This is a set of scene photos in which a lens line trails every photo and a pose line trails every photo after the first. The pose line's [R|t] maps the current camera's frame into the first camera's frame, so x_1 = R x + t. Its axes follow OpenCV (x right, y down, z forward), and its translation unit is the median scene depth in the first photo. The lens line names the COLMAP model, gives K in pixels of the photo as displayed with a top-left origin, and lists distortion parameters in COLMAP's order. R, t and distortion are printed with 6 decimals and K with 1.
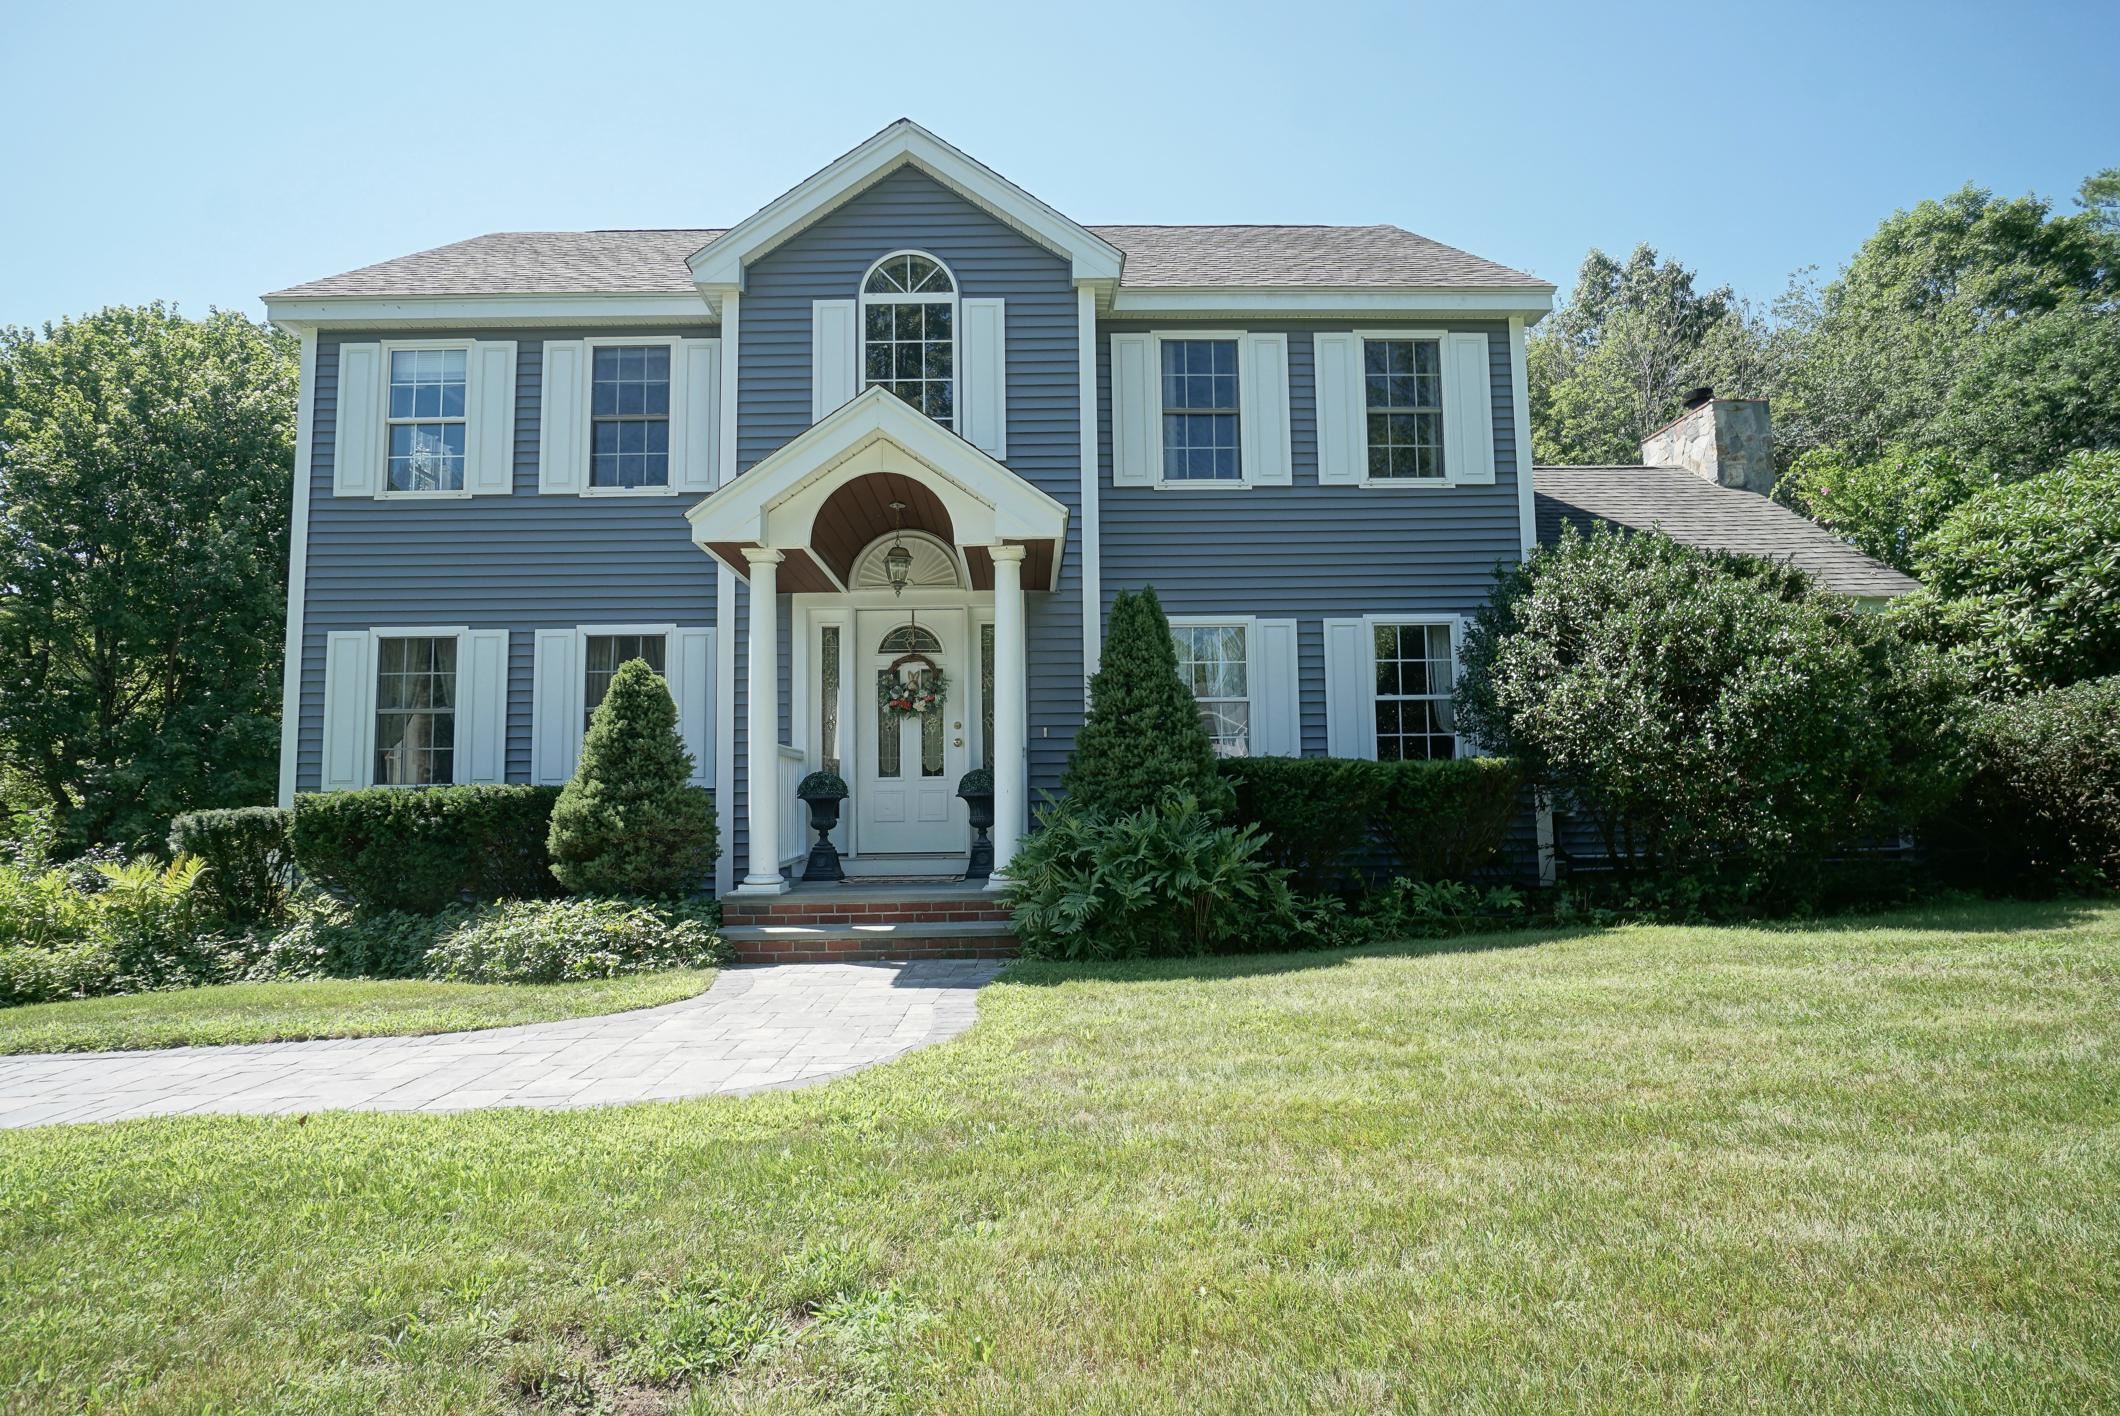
lens RADIAL K [[1107.0, 0, 1055.1], [0, 1107.0, 698.9], [0, 0, 1]] dist [-0.003594, -0.000279]
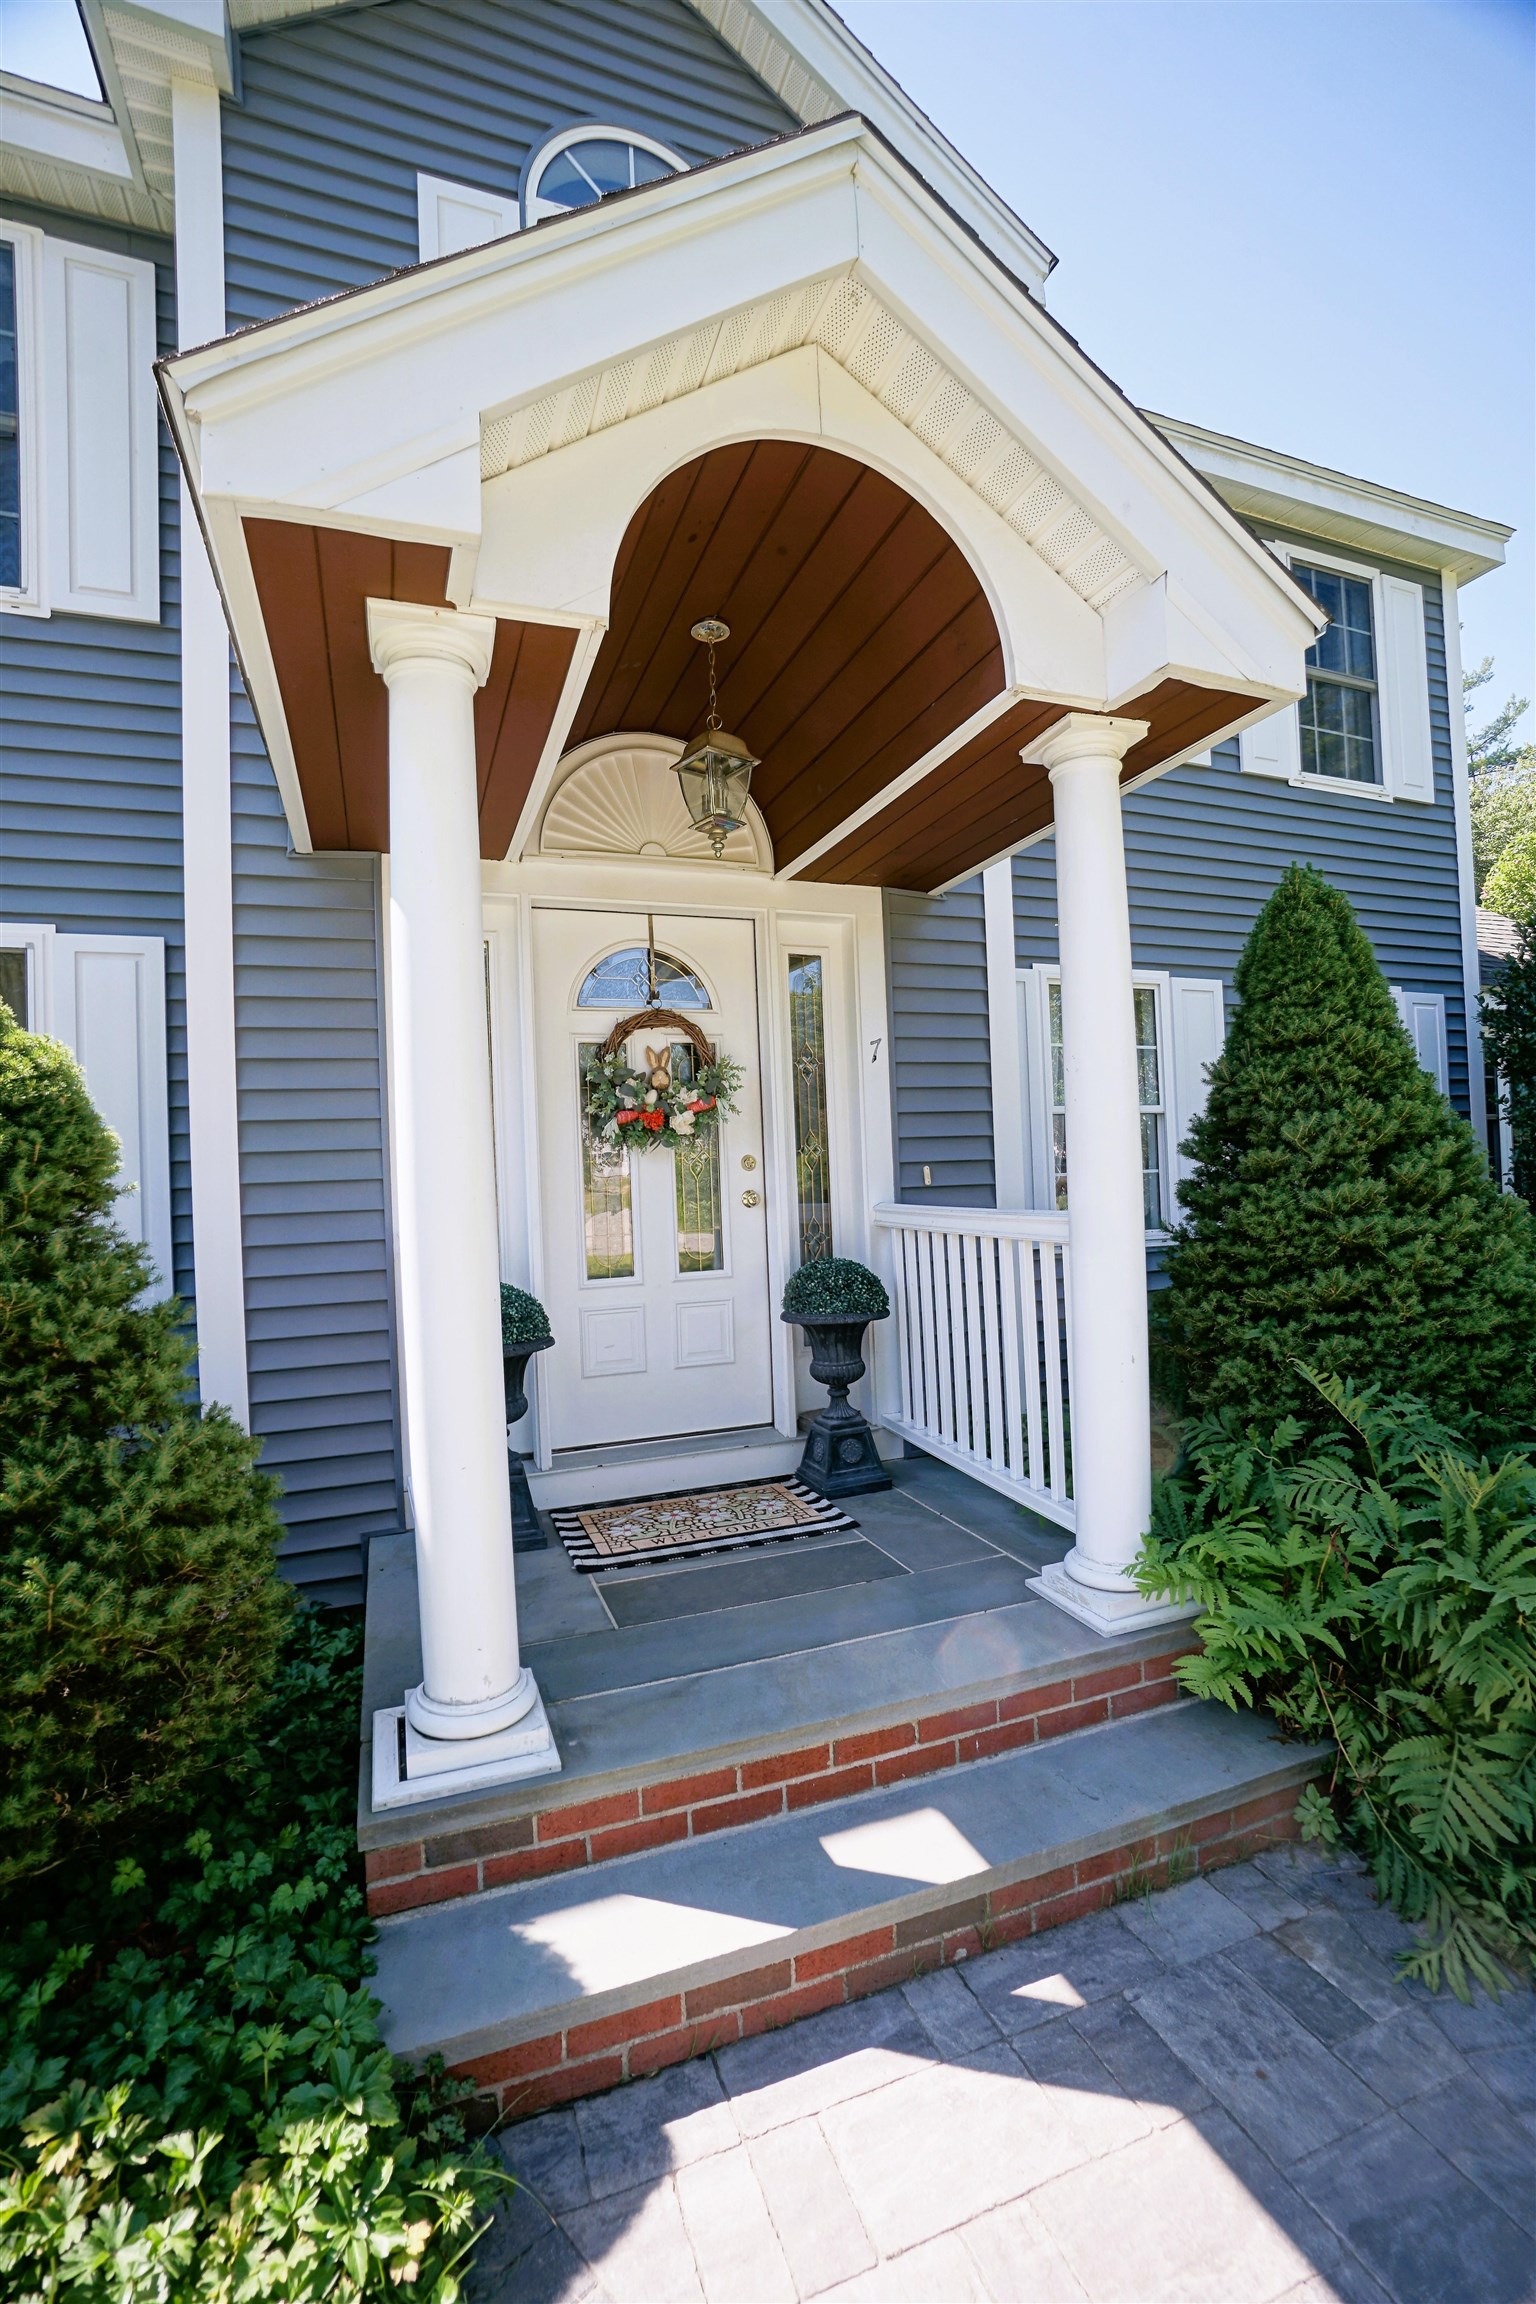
lens RADIAL K [[981.6, 0, 760.0], [0, 981.6, 1161.9], [0, 0, 1]] dist [-0.027756, -0.000581]
pose [[0.937203, -0.013612, 0.348518, -0.233507], [-0.009446, 0.997881, 0.064374, -0.004016], [-0.348656, -0.063624, 0.935089, 0.604657]]
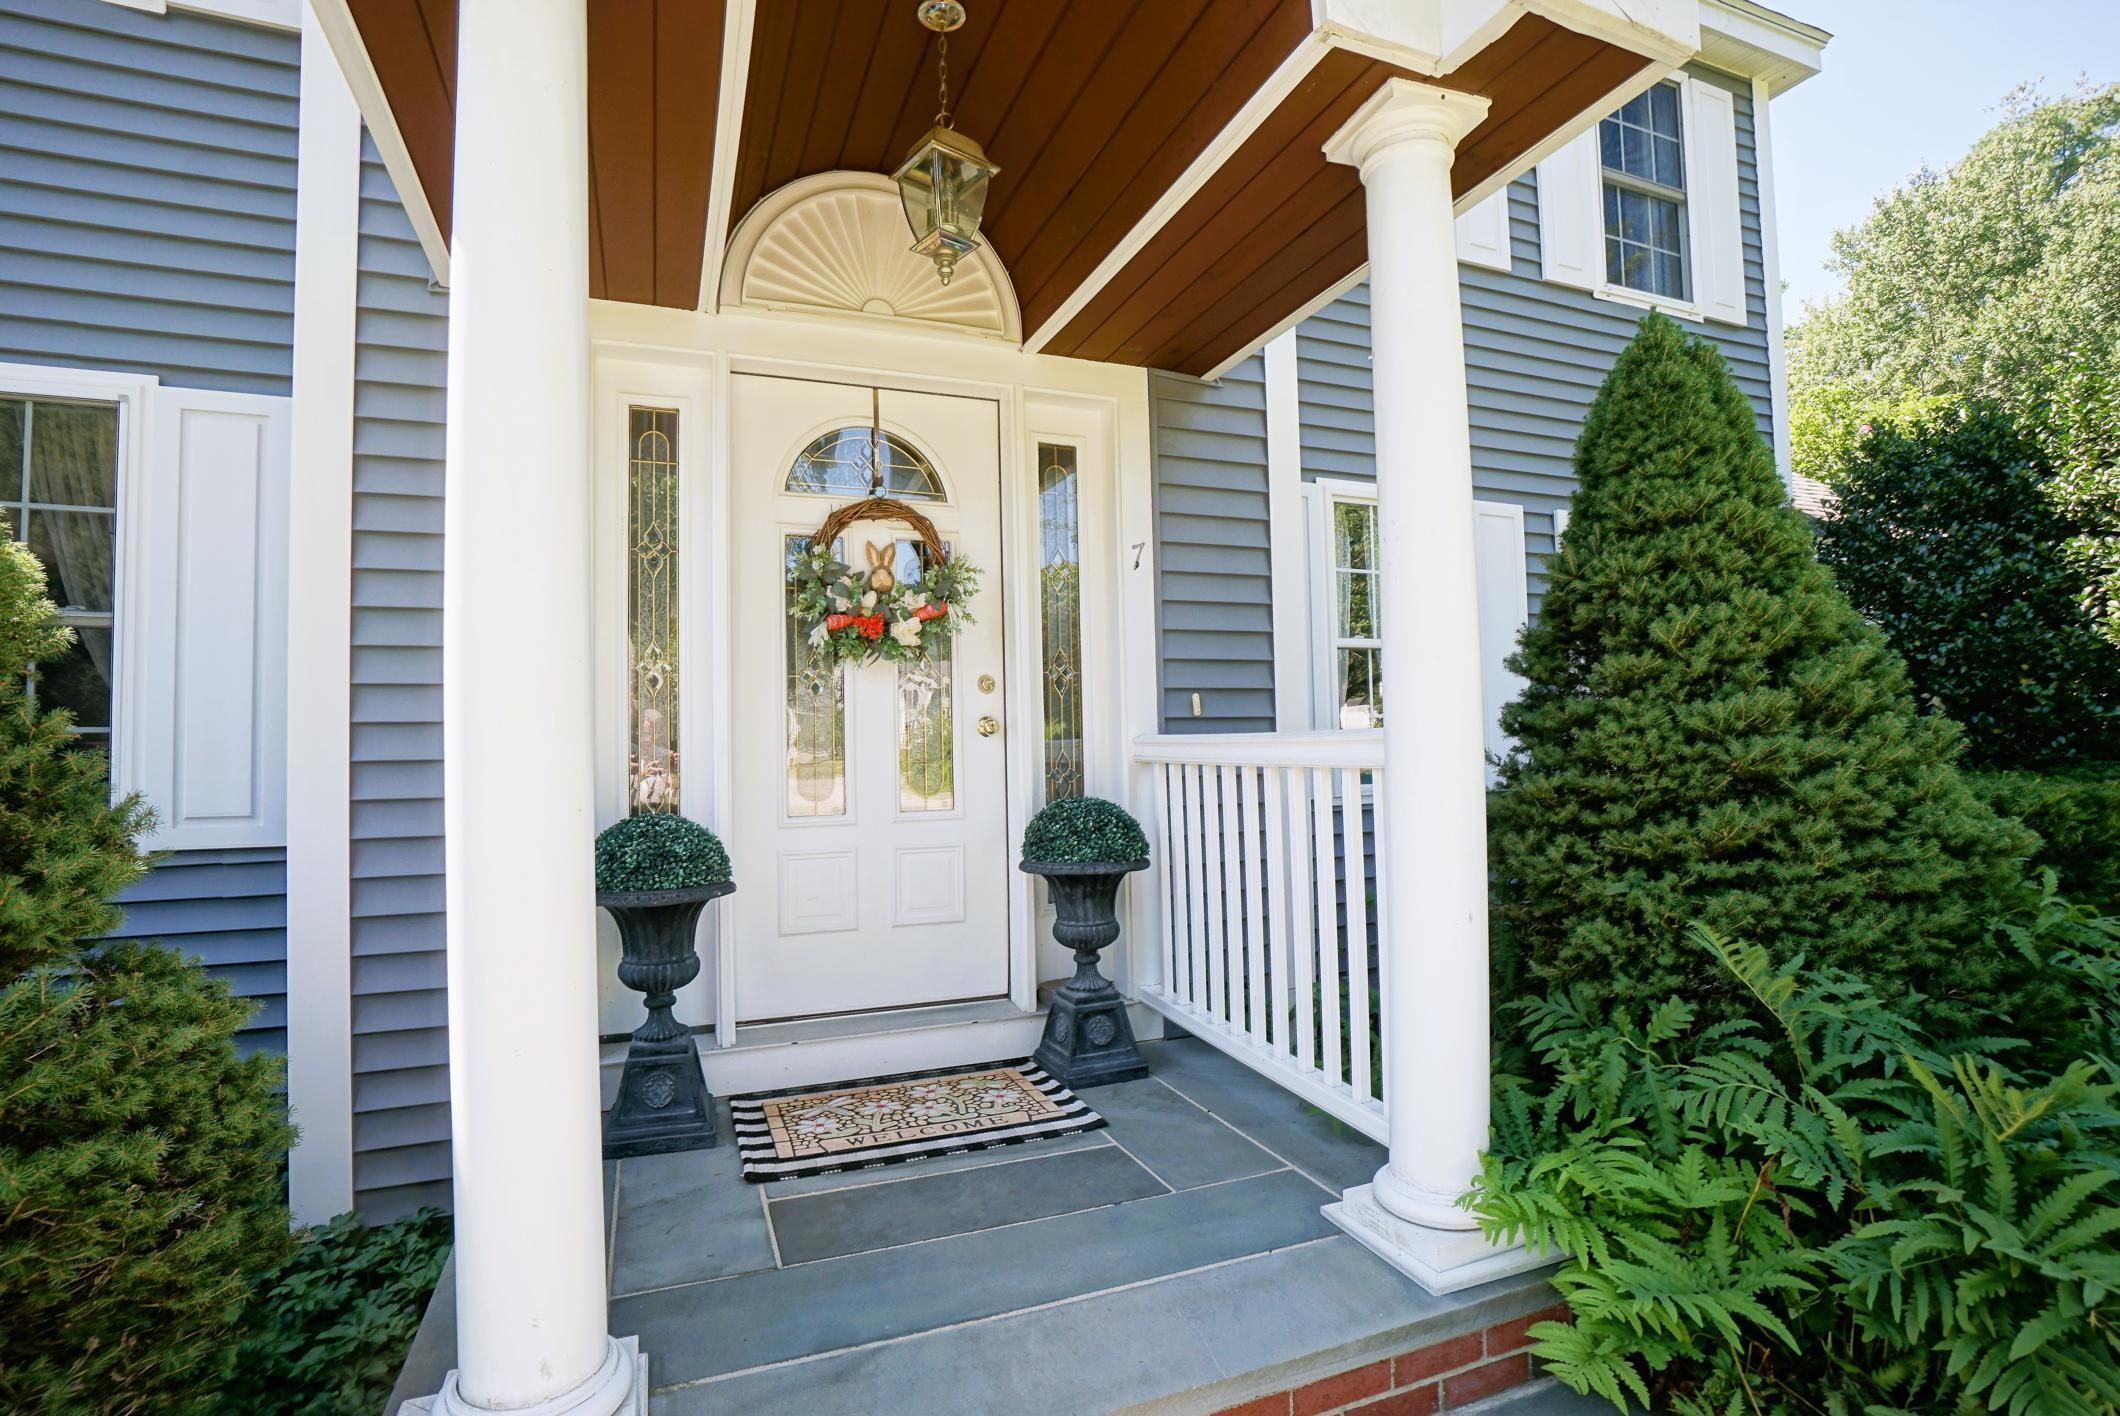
lens RADIAL K [[980.0, 0, 1028.4], [0, 980.0, 693.0], [0, 0, 1]] dist [-0.043573, 0.011386]
pose [[0.935105, 0.016455, 0.353989, -0.202199], [-0.028667, 0.999160, 0.029282, 0.016550], [-0.353210, -0.037530, 0.934791, 0.662845]]
